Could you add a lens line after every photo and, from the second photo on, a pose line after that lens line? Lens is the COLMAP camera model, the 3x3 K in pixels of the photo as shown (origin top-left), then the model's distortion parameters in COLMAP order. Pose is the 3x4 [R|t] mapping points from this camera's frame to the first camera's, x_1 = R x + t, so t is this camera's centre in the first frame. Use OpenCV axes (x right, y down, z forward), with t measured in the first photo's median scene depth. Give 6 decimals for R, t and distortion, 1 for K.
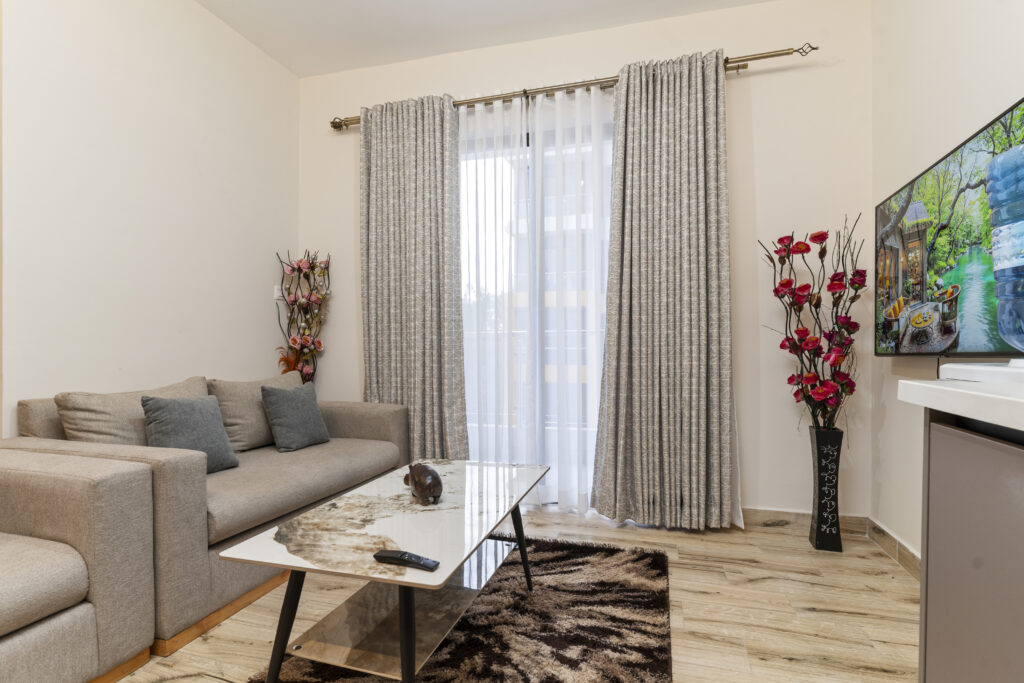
lens RADIAL K [[497.0, 0, 517.0], [0, 497.0, 348.1], [0, 0, 1]] dist [0.000110, -0.000224]
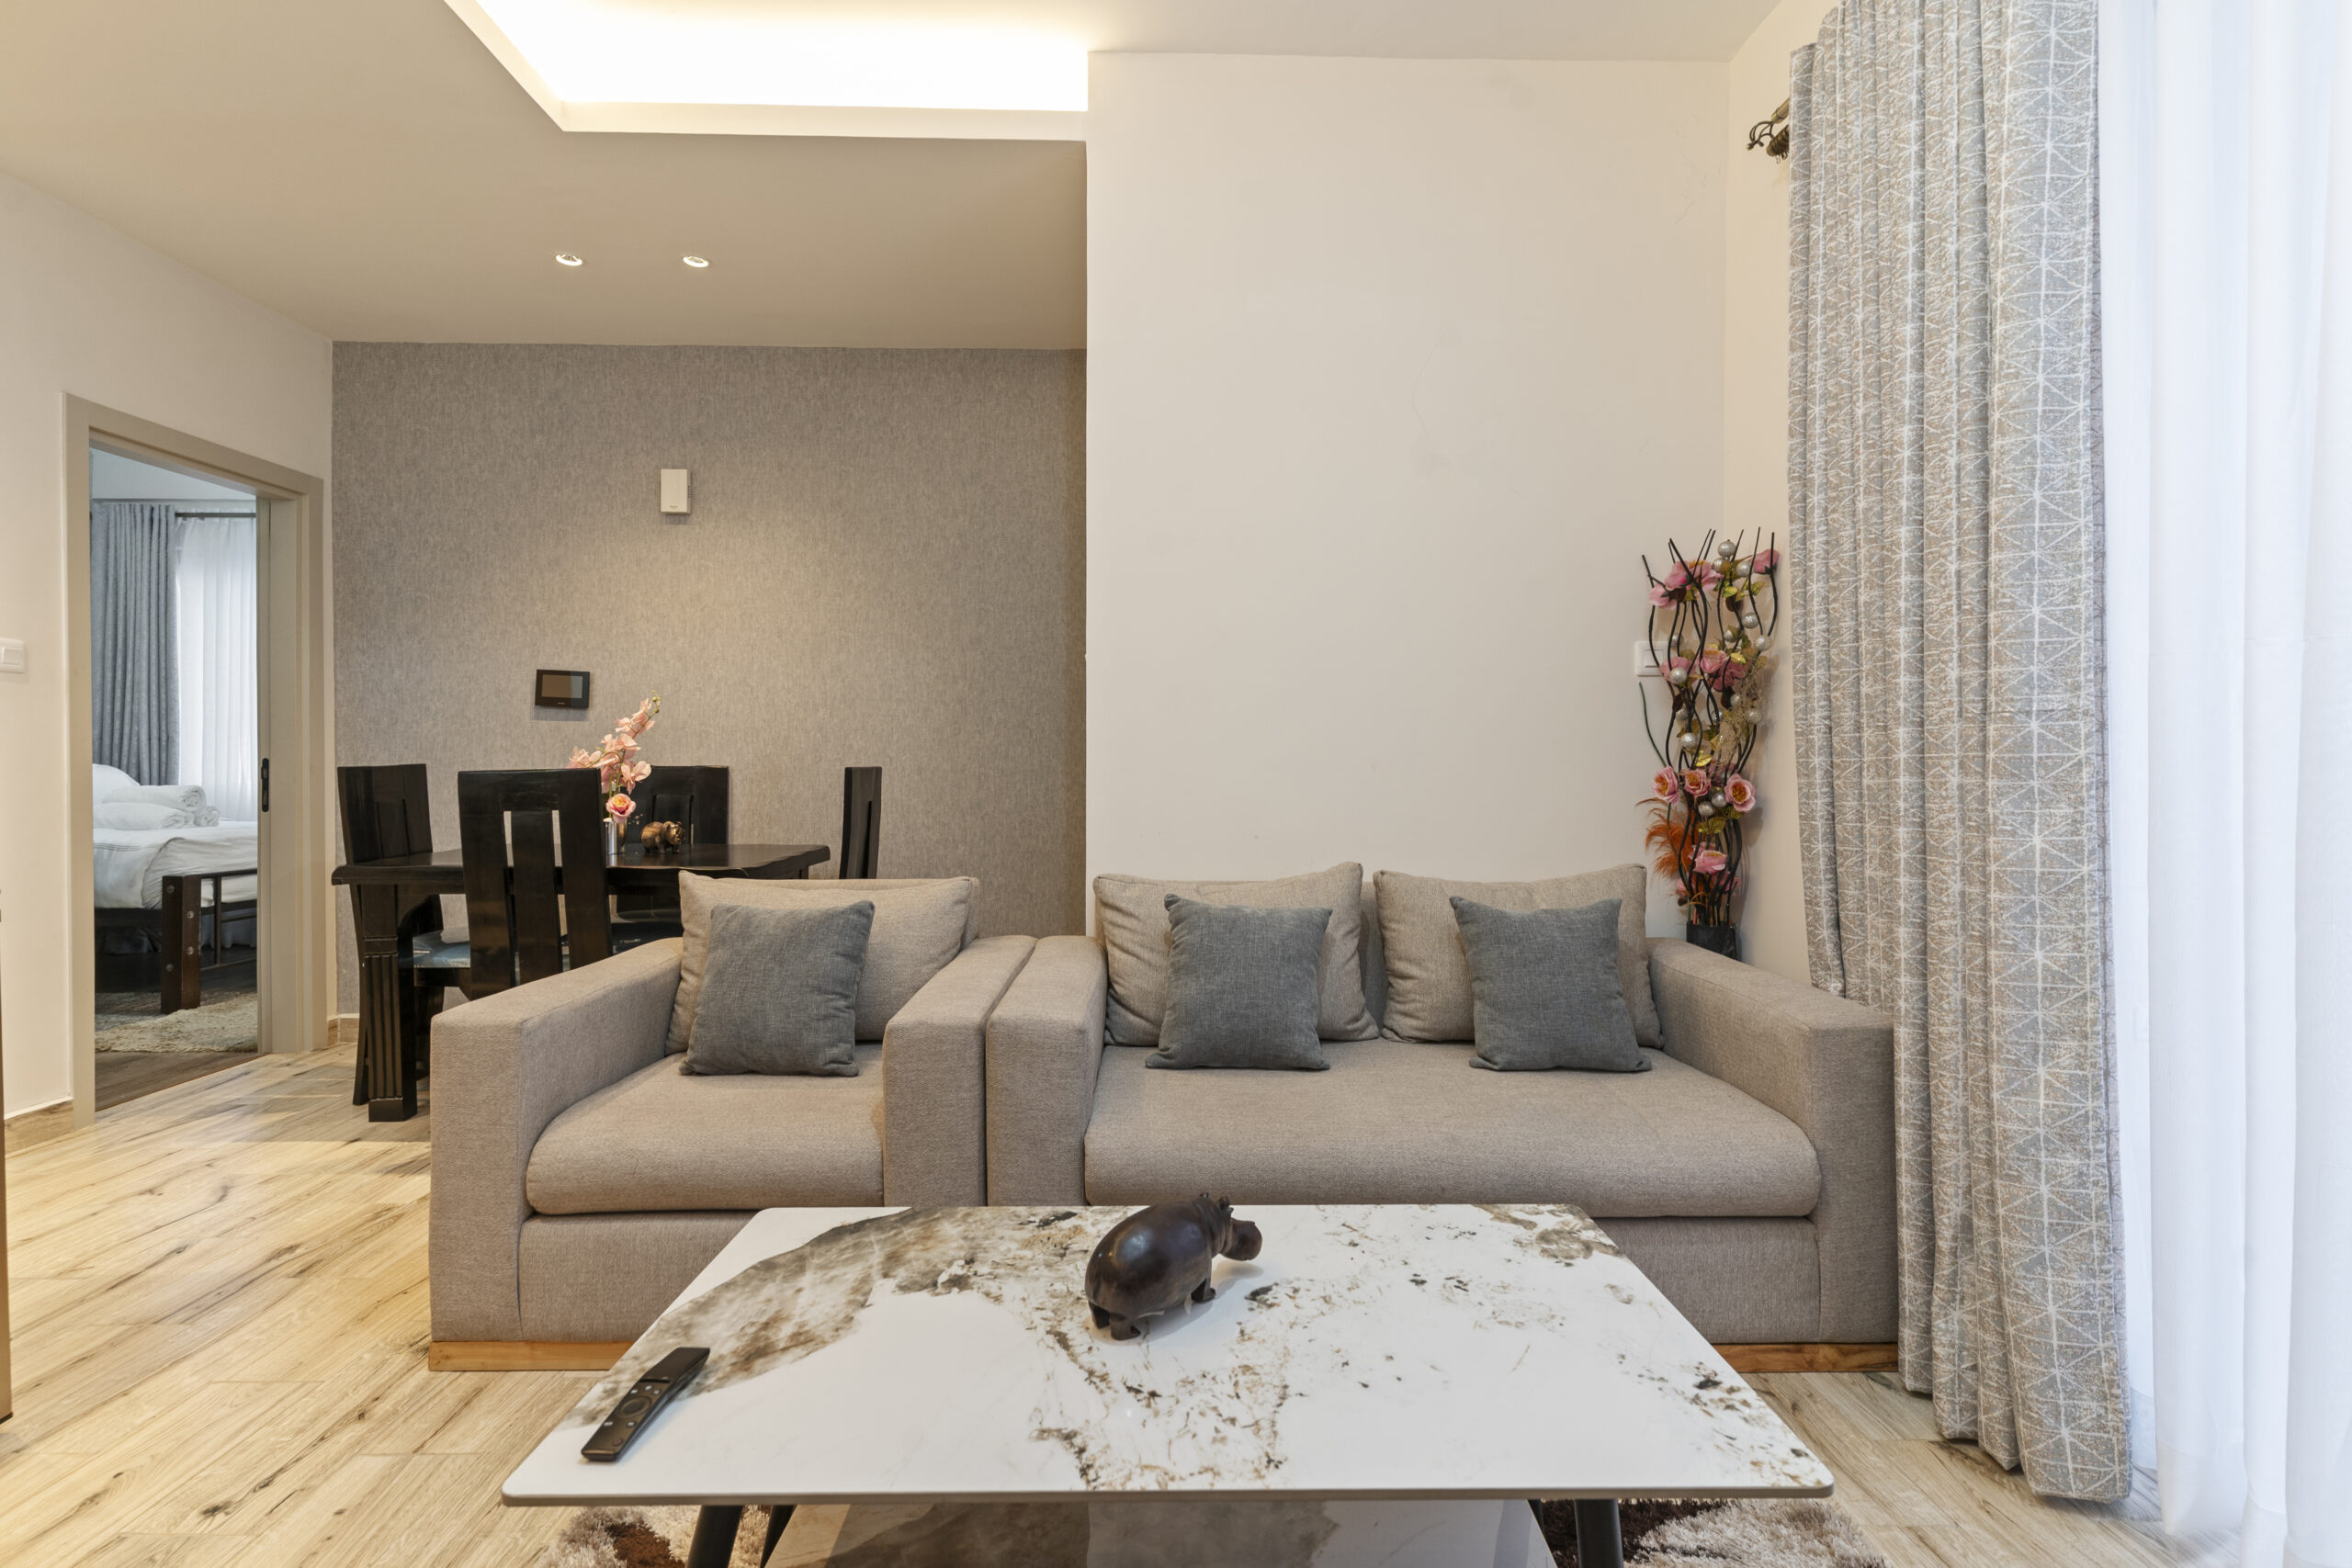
lens RADIAL K [[1129.0, 0, 1178.9], [0, 1129.0, 778.1], [0, 0, 1]] dist [0.001589, -0.000831]
pose [[0.292728, 0.011292, -0.956129, 0.433613], [-0.005248, 0.999934, 0.010203, -0.042478], [0.956181, 0.002032, 0.292768, 0.664758]]
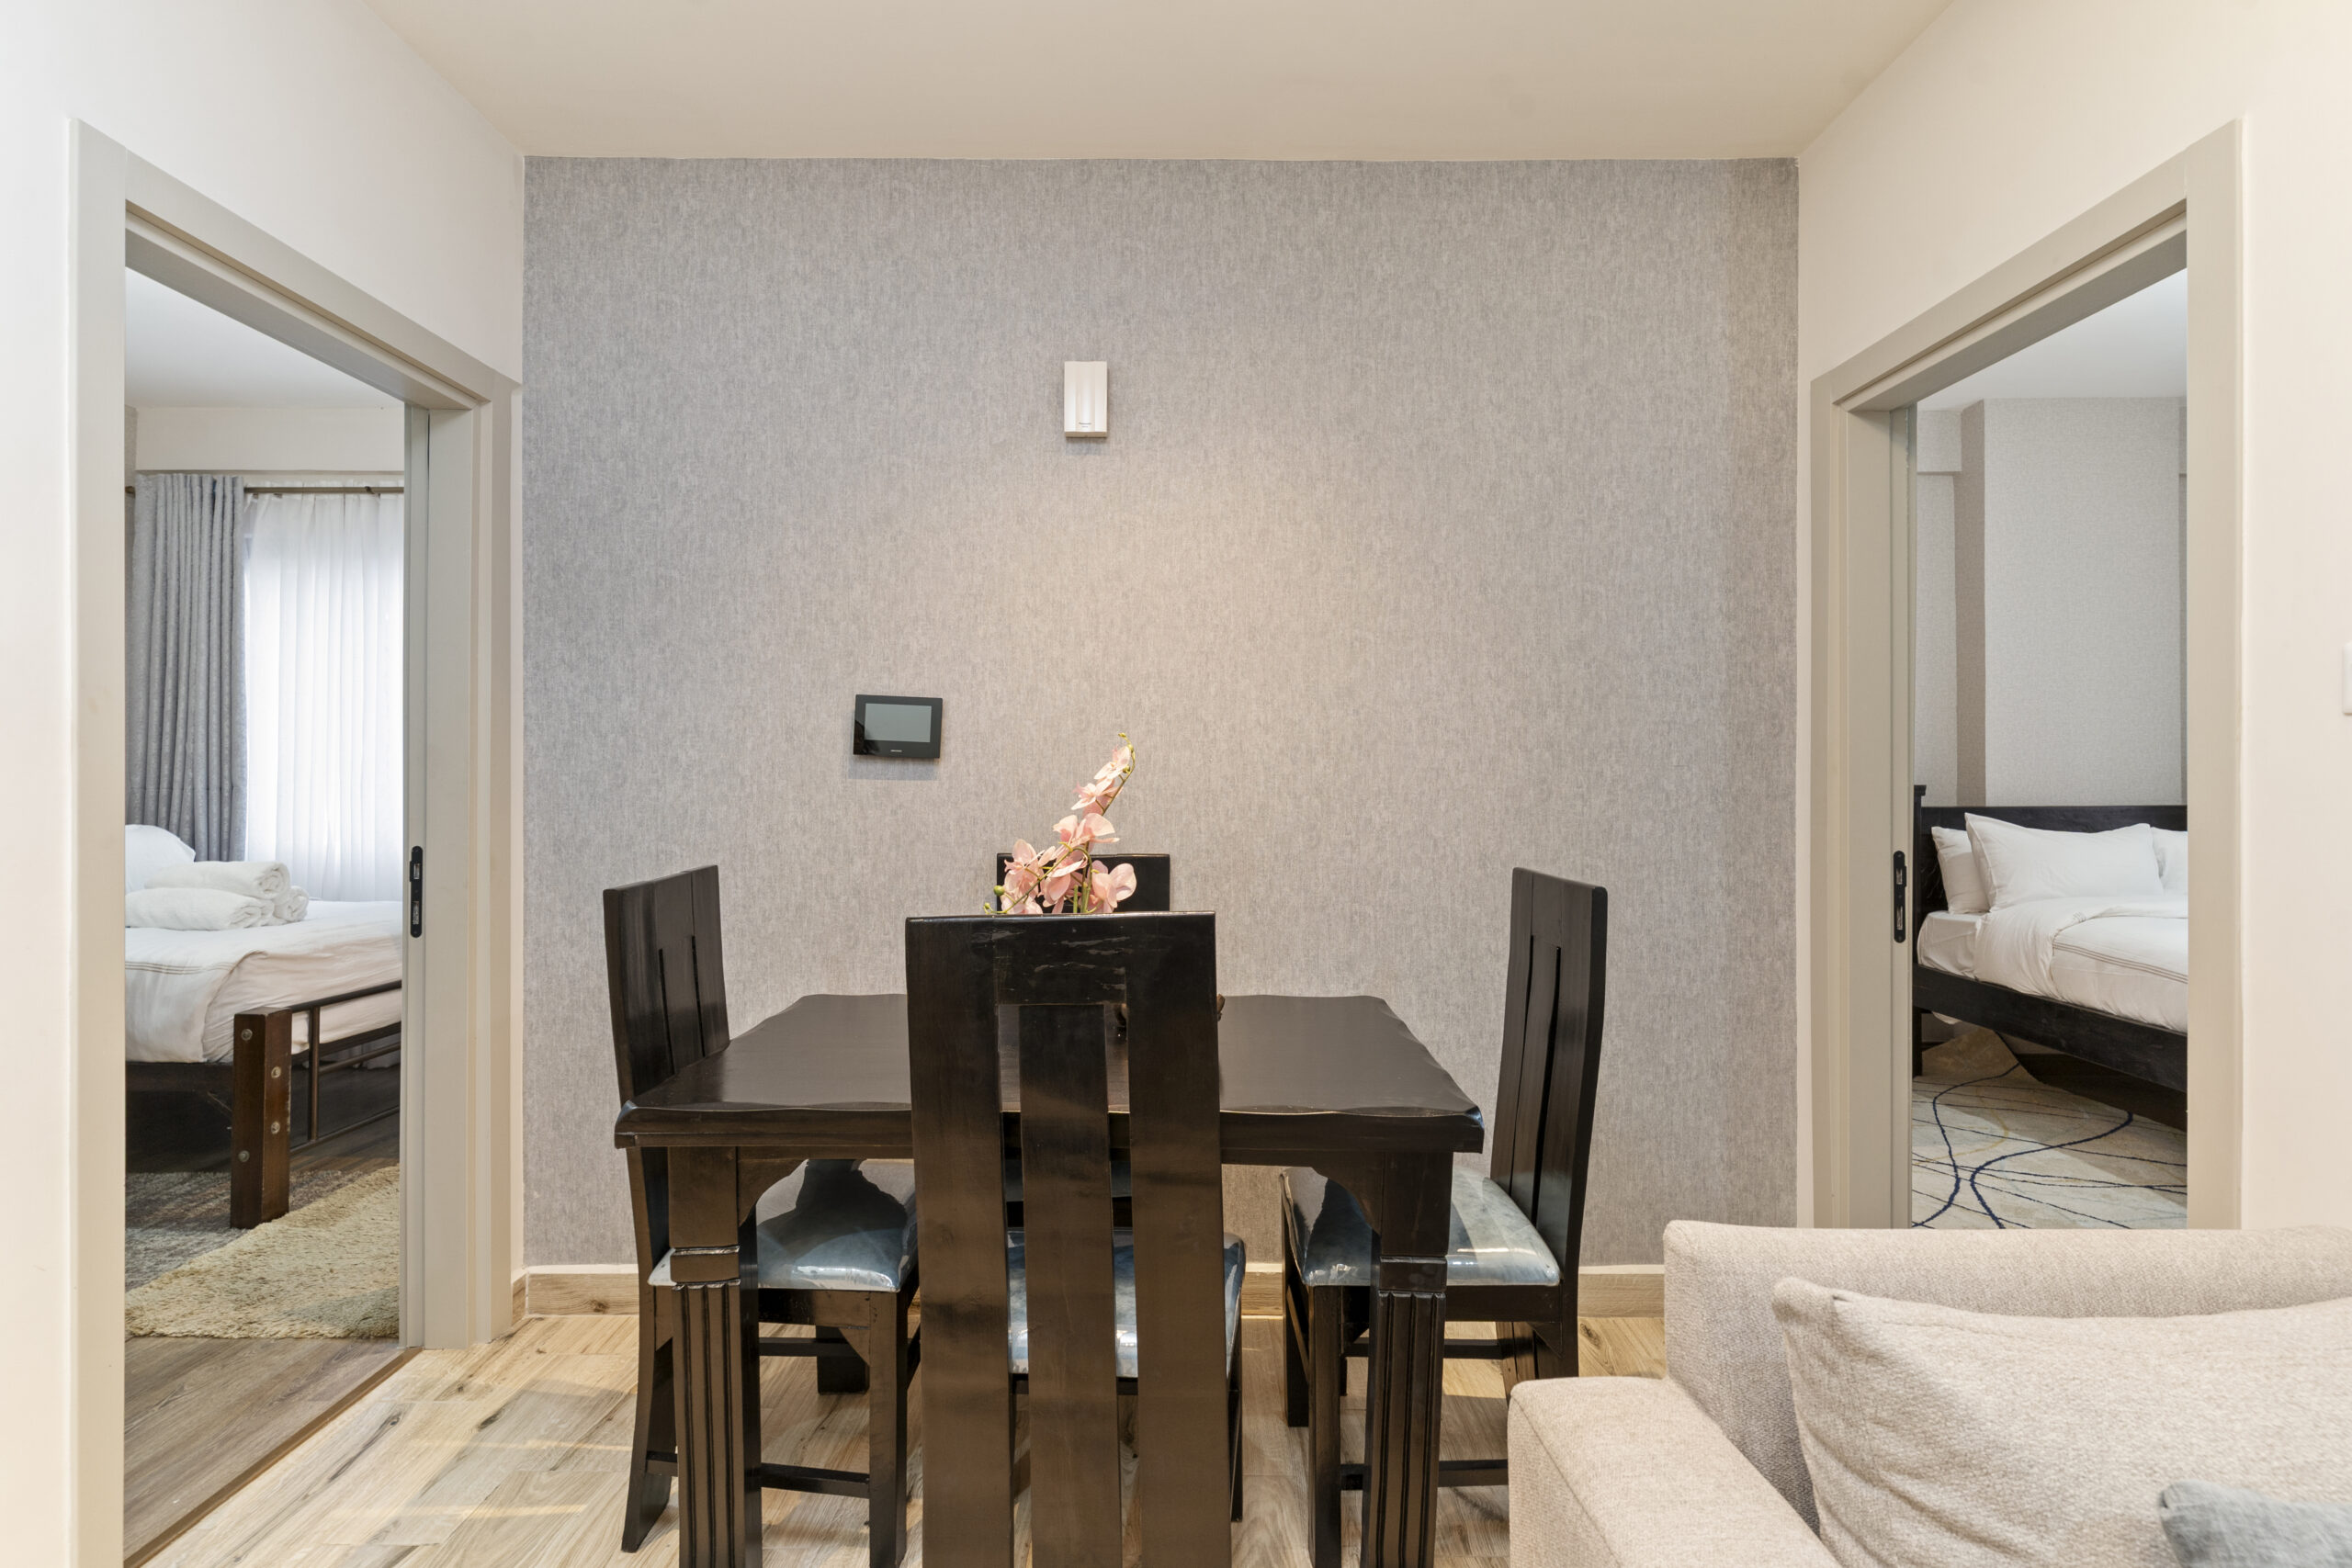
lens RADIAL K [[1113.4, 0, 1169.9], [0, 1113.4, 784.1], [0, 0, 1]] dist [0.001878, 0.000529]
pose [[0.275108, -0.001334, -0.961412, -0.665256], [-0.003717, 0.999990, -0.002452, -0.117431], [0.961406, 0.004248, 0.275100, 0.114798]]
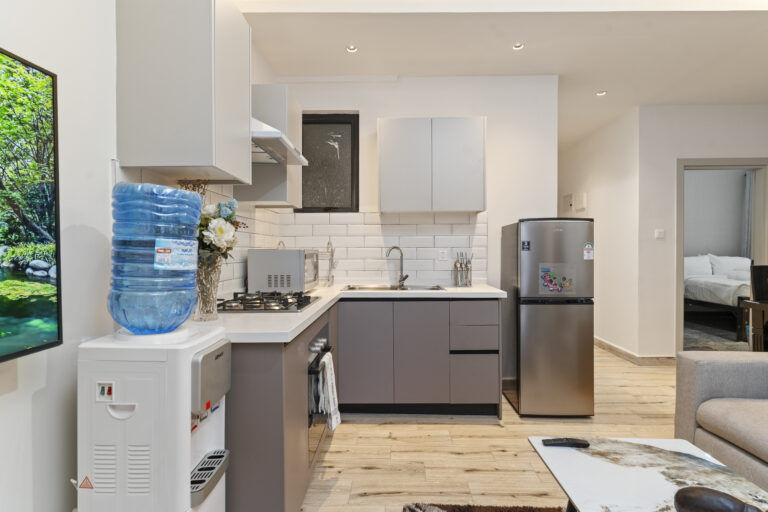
lens RADIAL K [[401.4, 0, 384.8], [0, 401.4, 256.1], [0, 0, 1]] dist [-0.000899, 0.000688]
pose [[-0.965694, 0.007998, -0.259561, 0.388695], [0.003253, 0.999820, 0.018705, -0.115621], [0.259664, 0.017219, -0.965546, 1.217260]]
